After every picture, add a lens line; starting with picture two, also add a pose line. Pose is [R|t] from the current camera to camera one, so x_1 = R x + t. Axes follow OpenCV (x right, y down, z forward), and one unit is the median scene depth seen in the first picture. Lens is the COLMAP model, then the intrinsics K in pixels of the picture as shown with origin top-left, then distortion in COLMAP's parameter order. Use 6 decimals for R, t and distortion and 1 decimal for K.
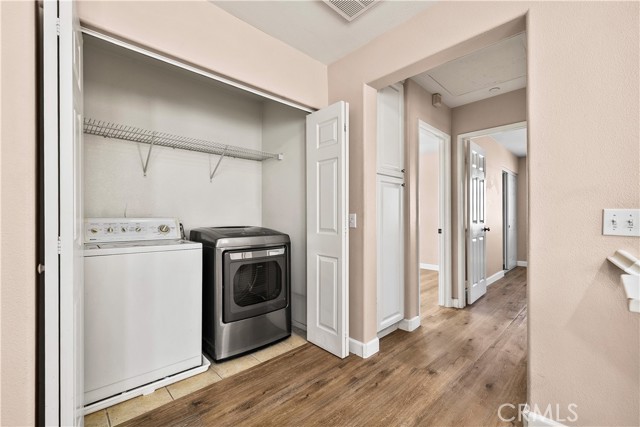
lens RADIAL K [[272.0, 0, 320.0], [0, 272.0, 213.5], [0, 0, 1]] dist [0.001138, 0.000089]
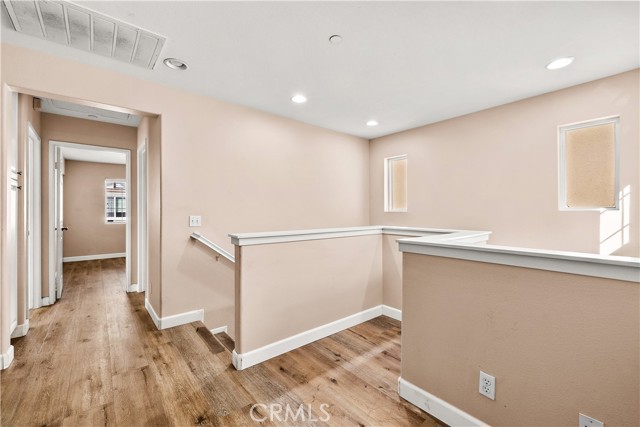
lens RADIAL K [[272.0, 0, 320.0], [0, 272.0, 213.5], [0, 0, 1]] dist [0.001138, 0.000089]
pose [[0.060468, -0.001008, 0.998170, -0.595687], [-0.007940, 0.999967, 0.001490, -0.022121], [-0.998139, -0.008016, 0.060458, -0.136019]]
